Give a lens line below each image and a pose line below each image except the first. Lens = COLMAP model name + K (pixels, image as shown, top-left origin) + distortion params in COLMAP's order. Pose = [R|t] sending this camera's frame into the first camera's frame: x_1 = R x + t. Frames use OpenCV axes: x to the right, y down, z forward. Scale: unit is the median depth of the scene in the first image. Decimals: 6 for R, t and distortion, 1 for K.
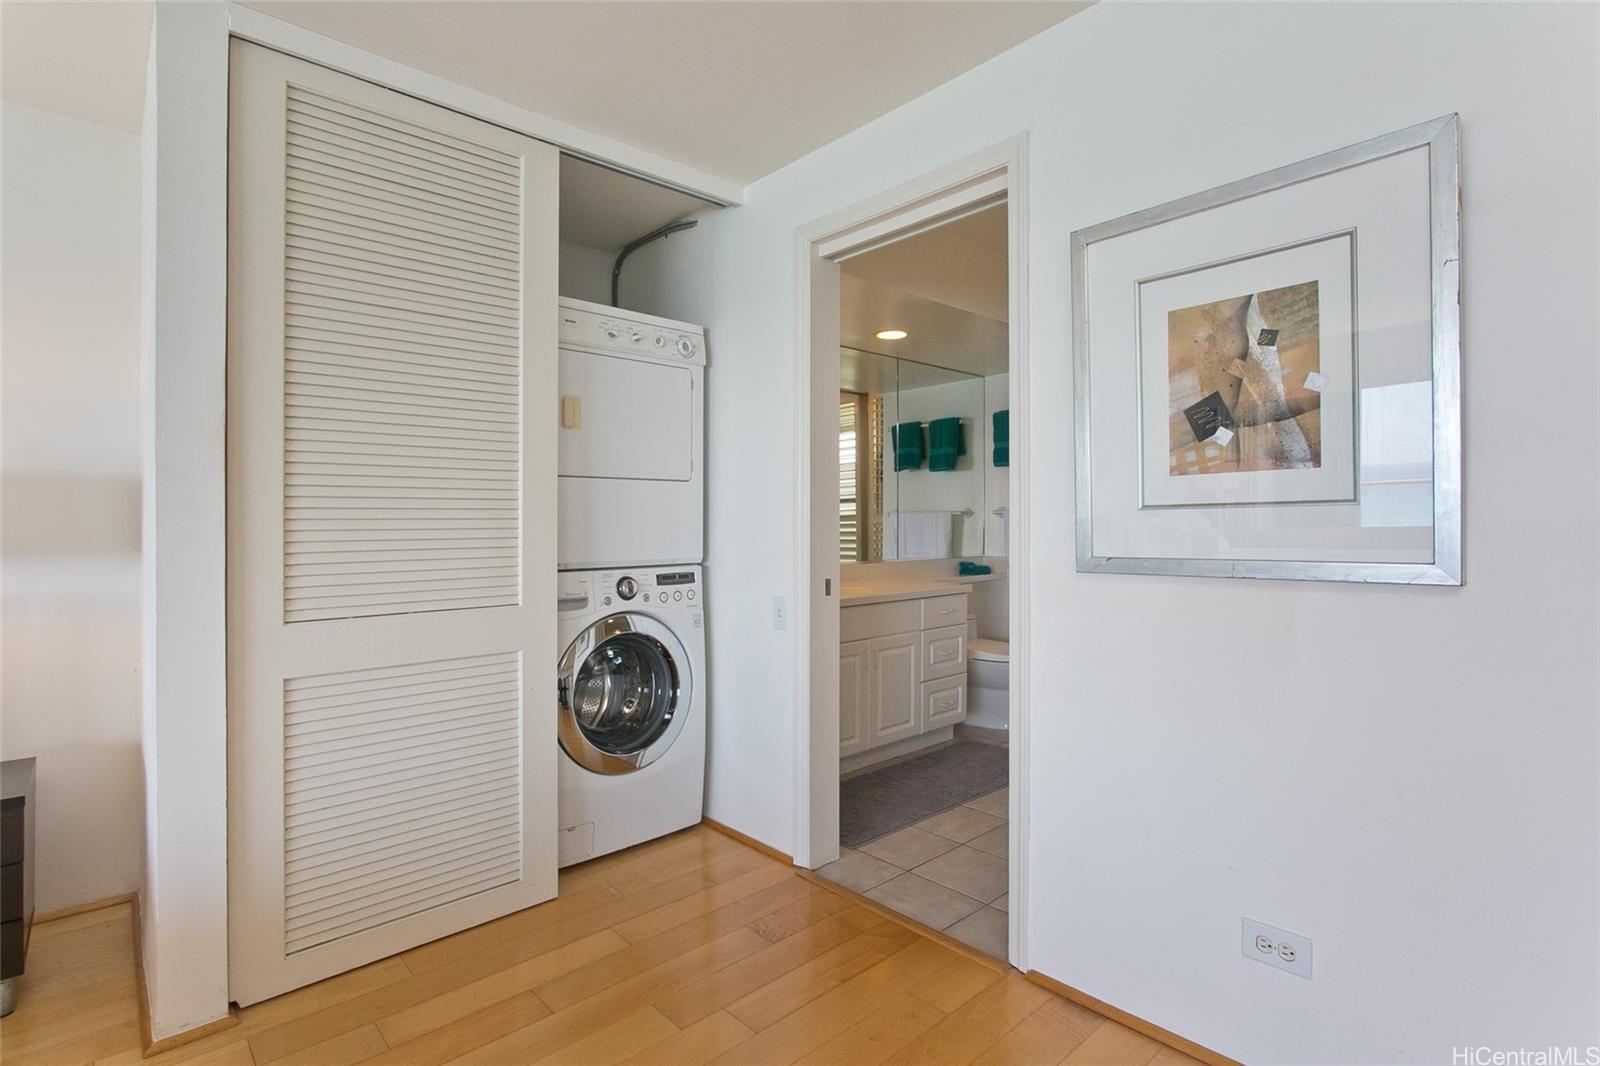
lens RADIAL K [[780.3, 0, 810.4], [0, 780.3, 522.7], [0, 0, 1]] dist [0.003334, 0.001222]
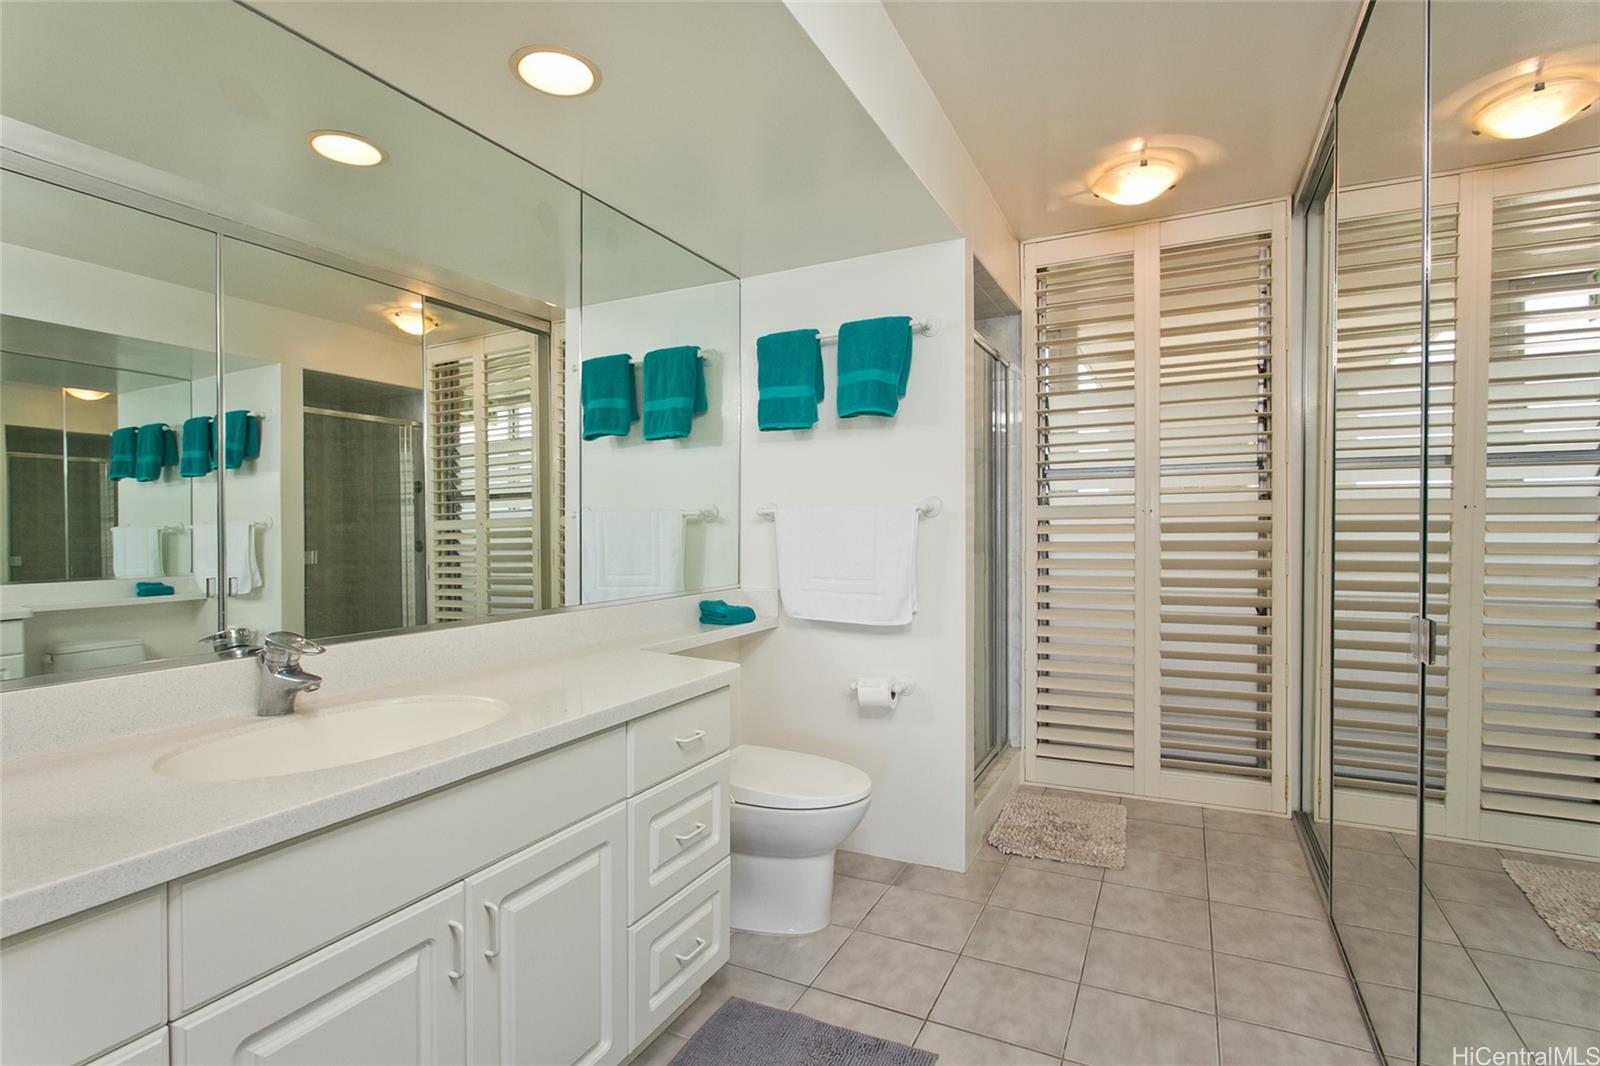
lens RADIAL K [[763.0, 0, 796.9], [0, 763.0, 527.4], [0, 0, 1]] dist [-0.003781, 0.000599]
pose [[0.938018, -0.000771, 0.346586, 0.118840], [-0.000162, 0.999996, 0.002662, -0.006054], [-0.346587, -0.002553, 0.938014, 0.818465]]
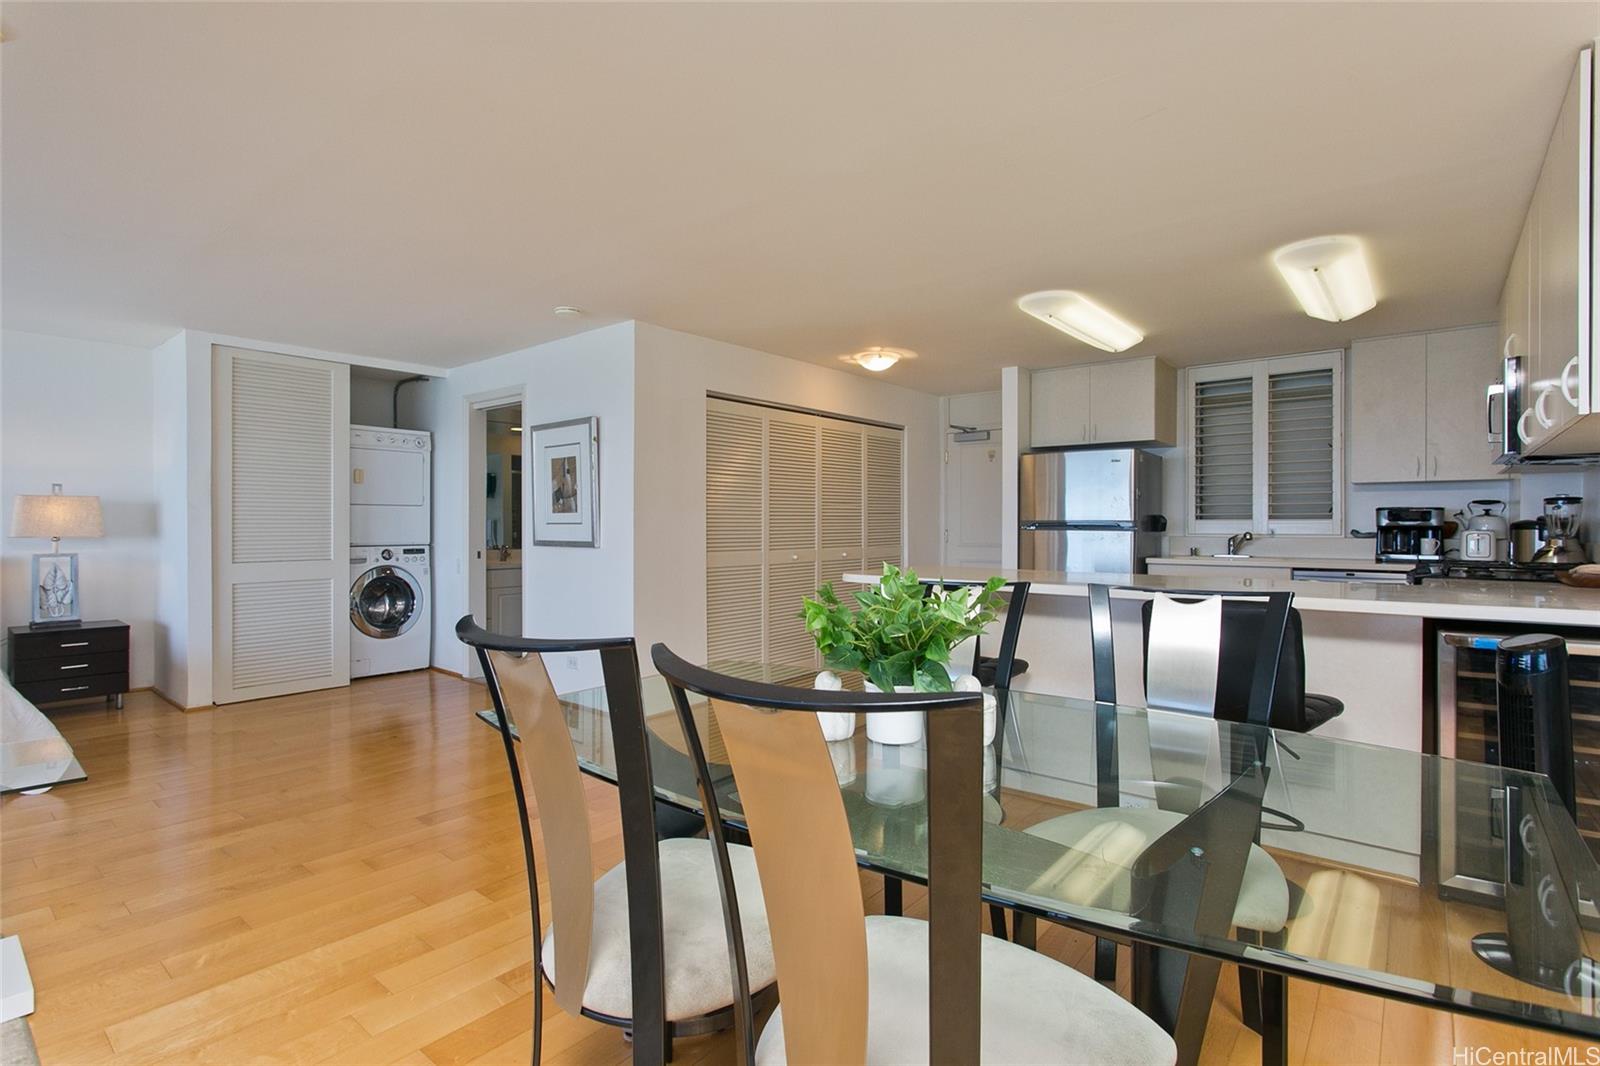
lens RADIAL K [[763.0, 0, 796.9], [0, 763.0, 527.4], [0, 0, 1]] dist [-0.003781, 0.000599]
pose [[0.991899, 0.010112, 0.126626, 0.593217], [-0.011333, 0.999896, 0.008929, -0.023731], [-0.126523, -0.010292, 0.991910, -1.183531]]
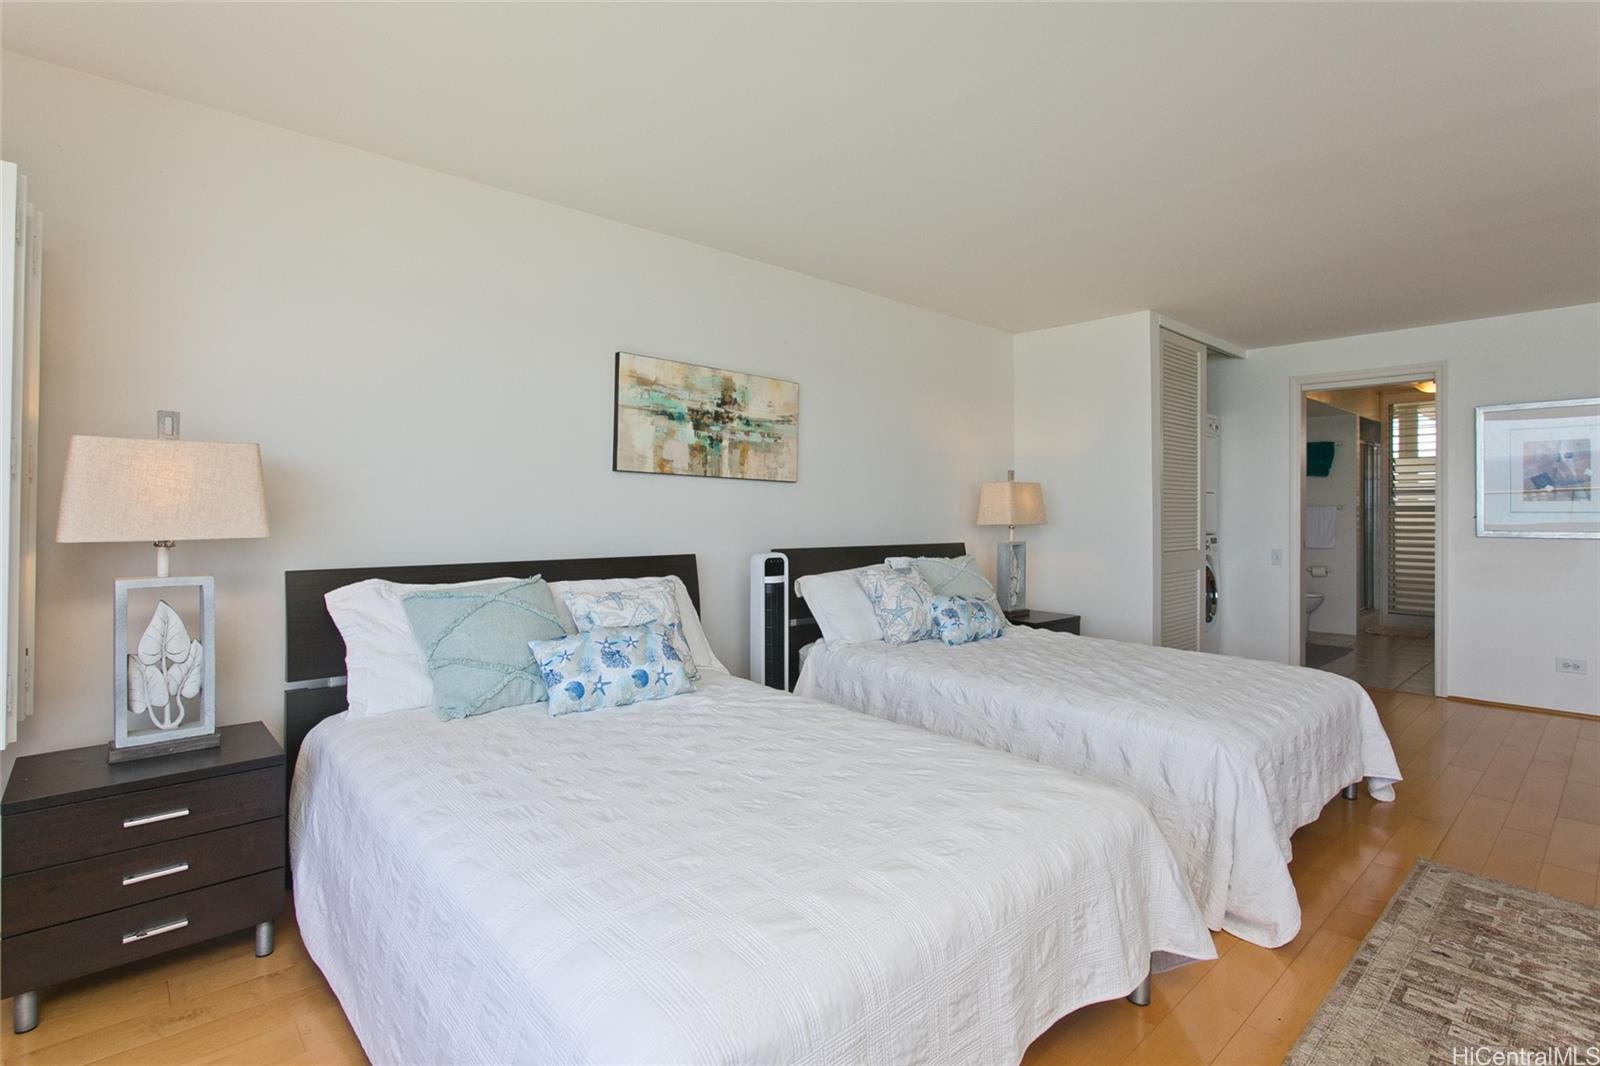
lens RADIAL K [[747.8, 0, 800.0], [0, 747.8, 533.0], [0, 0, 1]] dist [-0.019859, 0.000512]
pose [[0.999813, 0.012888, -0.014433, -1.196247], [-0.012406, 0.999379, 0.032971, -0.000451], [0.014849, -0.032786, 0.999352, -0.951794]]
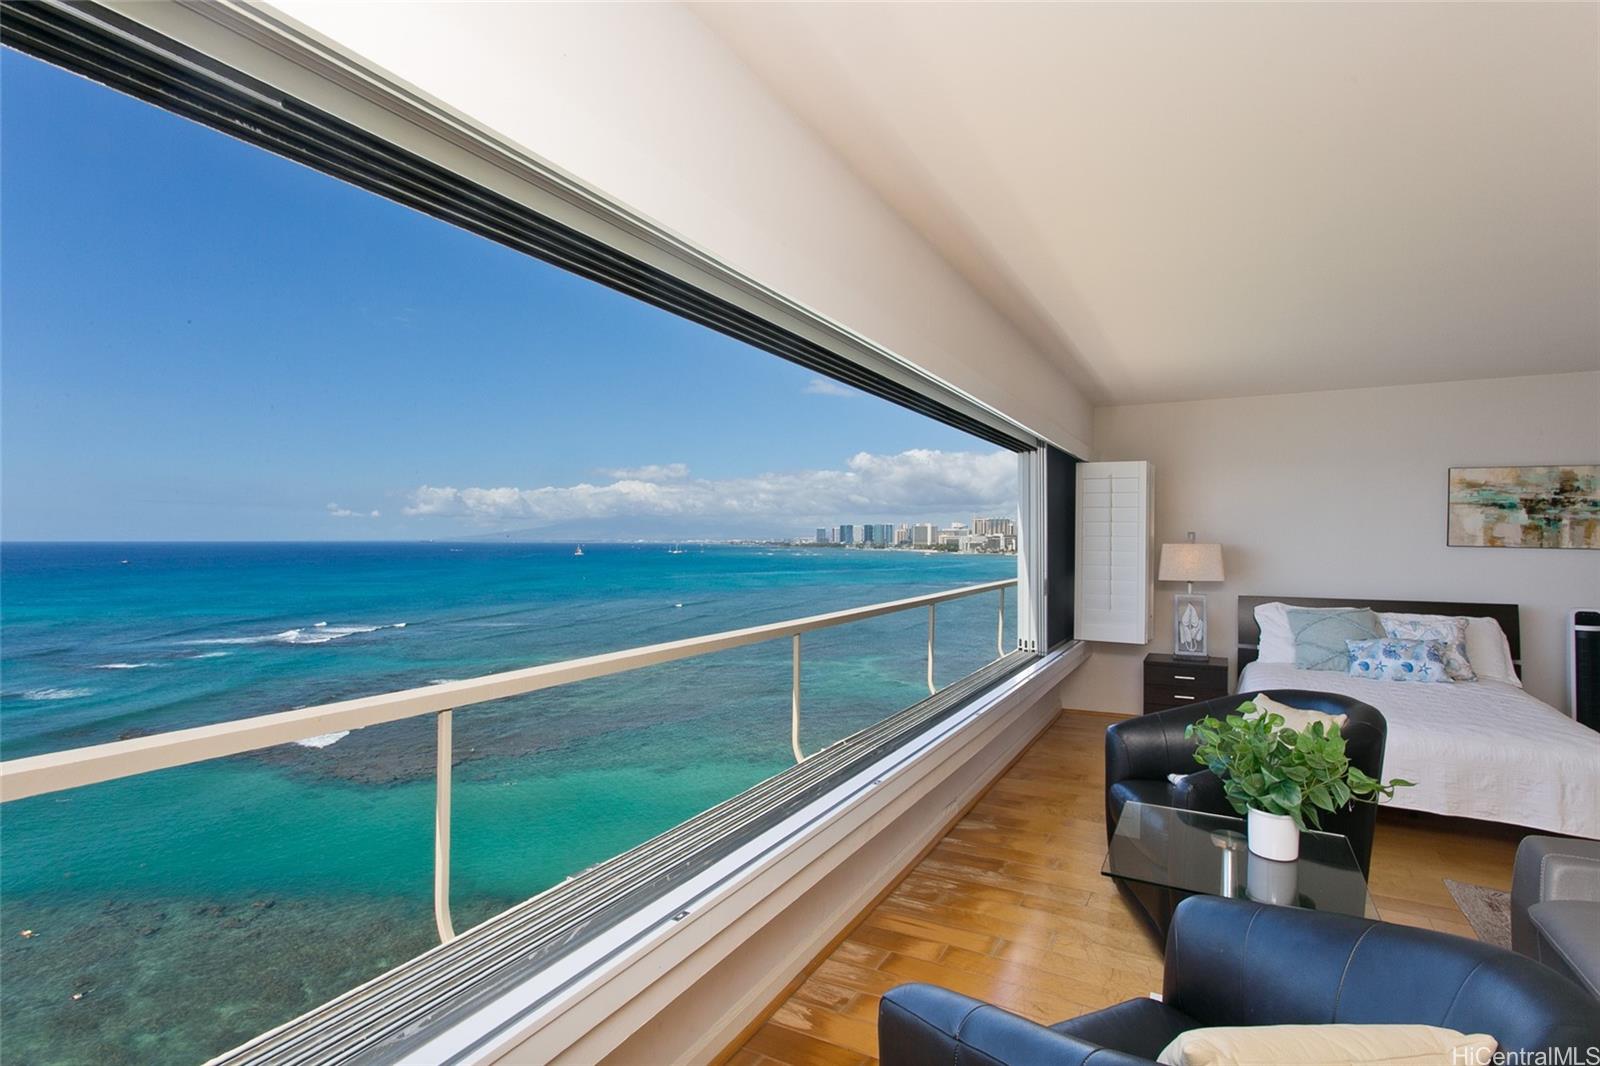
lens RADIAL K [[780.3, 0, 810.4], [0, 780.3, 522.7], [0, 0, 1]] dist [0.003334, 0.001222]
pose [[0.316914, -0.009138, -0.948410, -0.276421], [-0.001080, 0.999949, -0.009995, -0.084292], [0.948454, 0.004192, 0.316888, -1.770055]]
